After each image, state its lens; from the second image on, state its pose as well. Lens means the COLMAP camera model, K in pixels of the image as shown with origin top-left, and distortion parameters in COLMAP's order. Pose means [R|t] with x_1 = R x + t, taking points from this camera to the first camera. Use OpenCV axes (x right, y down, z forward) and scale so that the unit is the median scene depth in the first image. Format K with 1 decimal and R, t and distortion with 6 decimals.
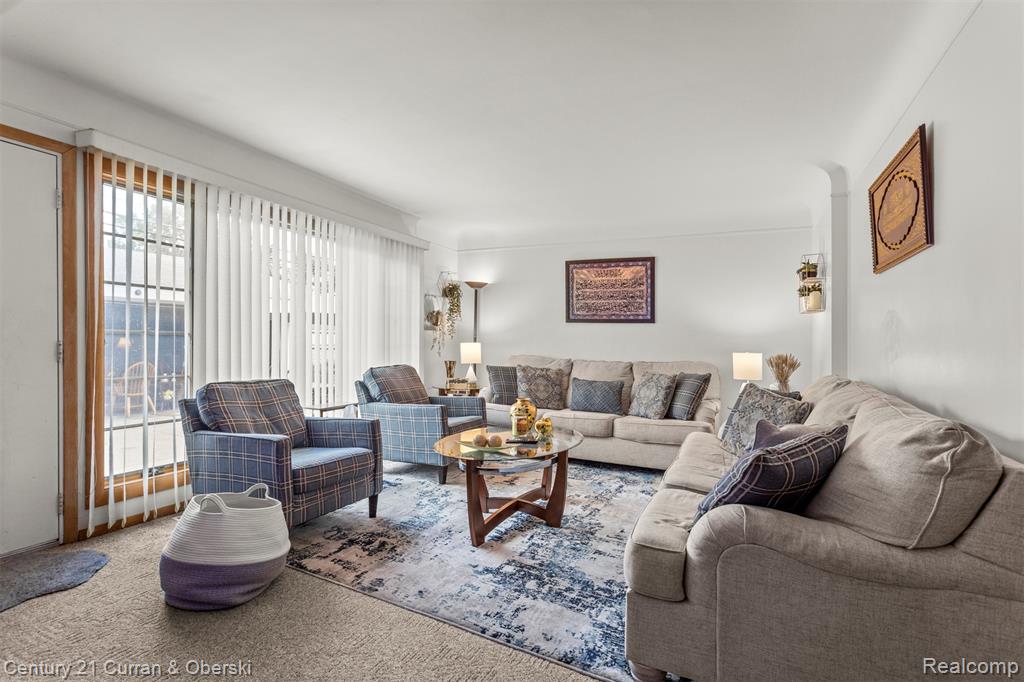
lens RADIAL K [[485.8, 0, 506.8], [0, 485.8, 342.3], [0, 0, 1]] dist [0.003238, 0.000000]
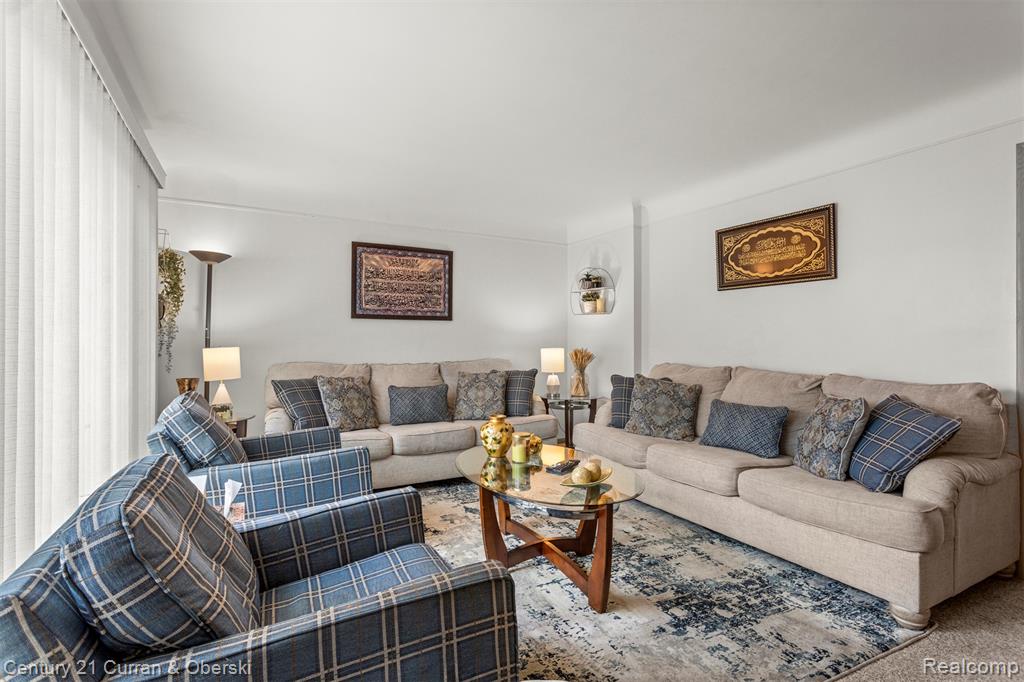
lens RADIAL K [[485.8, 0, 508.7], [0, 485.8, 335.2], [0, 0, 1]] dist [0.003238, 0.000000]
pose [[0.588056, -0.012908, 0.808717, -0.408858], [0.016157, 0.999861, 0.004210, -0.013284], [-0.808659, 0.010591, 0.588183, 0.351597]]
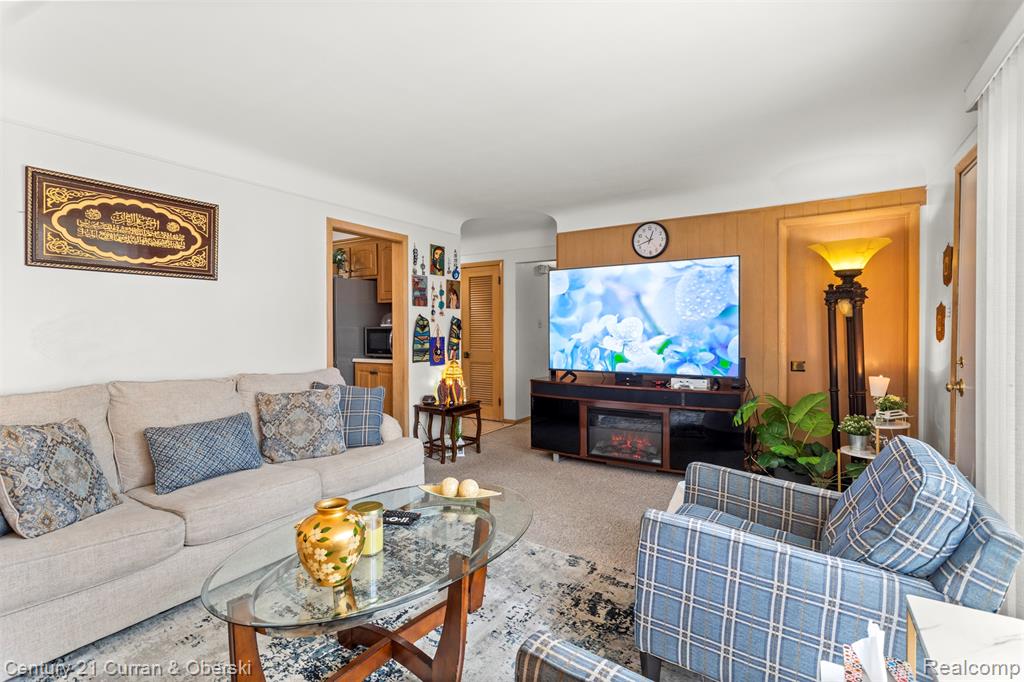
lens RADIAL K [[485.8, 0, 509.6], [0, 485.8, 331.7], [0, 0, 1]] dist [0.003238, 0.000000]
pose [[-0.992725, -0.019916, 0.118746, -0.108777], [-0.018254, 0.999720, 0.015067, -0.026565], [-0.119013, 0.012790, -0.992810, 0.953898]]
